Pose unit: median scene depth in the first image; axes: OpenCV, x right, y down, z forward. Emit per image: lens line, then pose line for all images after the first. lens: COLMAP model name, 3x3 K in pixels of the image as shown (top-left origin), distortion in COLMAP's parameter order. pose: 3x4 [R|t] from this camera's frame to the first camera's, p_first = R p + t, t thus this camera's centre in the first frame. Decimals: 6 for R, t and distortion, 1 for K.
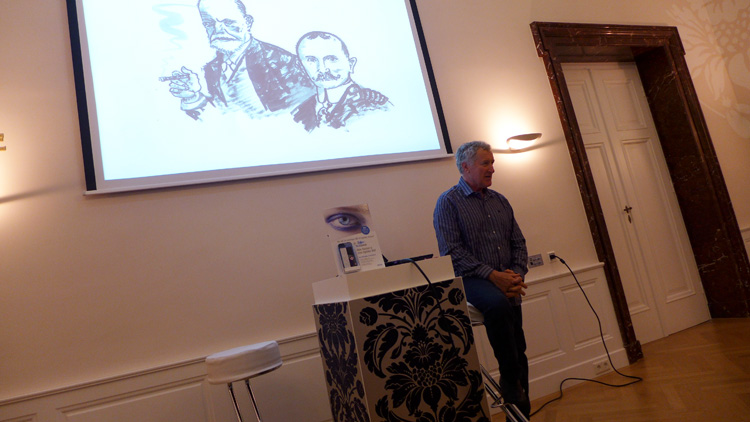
lens RADIAL K [[486.6, 0, 373.7], [0, 486.6, 201.0], [0, 0, 1]] dist [-0.047382, 0.000374]
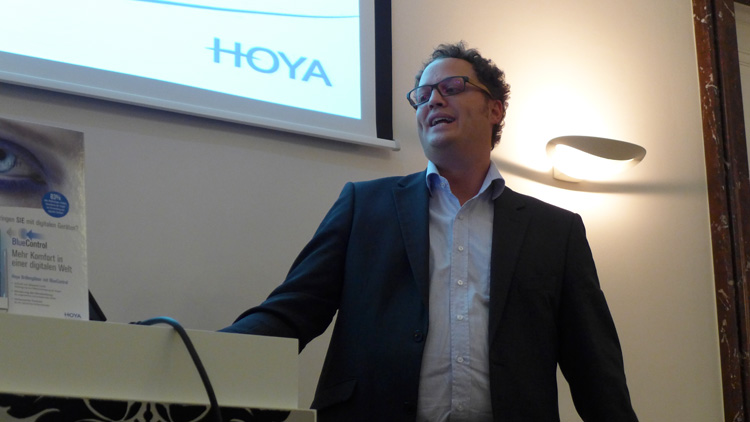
lens RADIAL K [[1338.9, 0, 371.6], [0, 1338.9, 214.8], [0, 0, 1]] dist [-0.056194, 0.000000]
pose [[0.967538, 0.224036, 0.116950, 0.043683], [-0.209277, 0.969678, -0.126201, 0.070796], [-0.141678, 0.097630, 0.985087, 0.057575]]
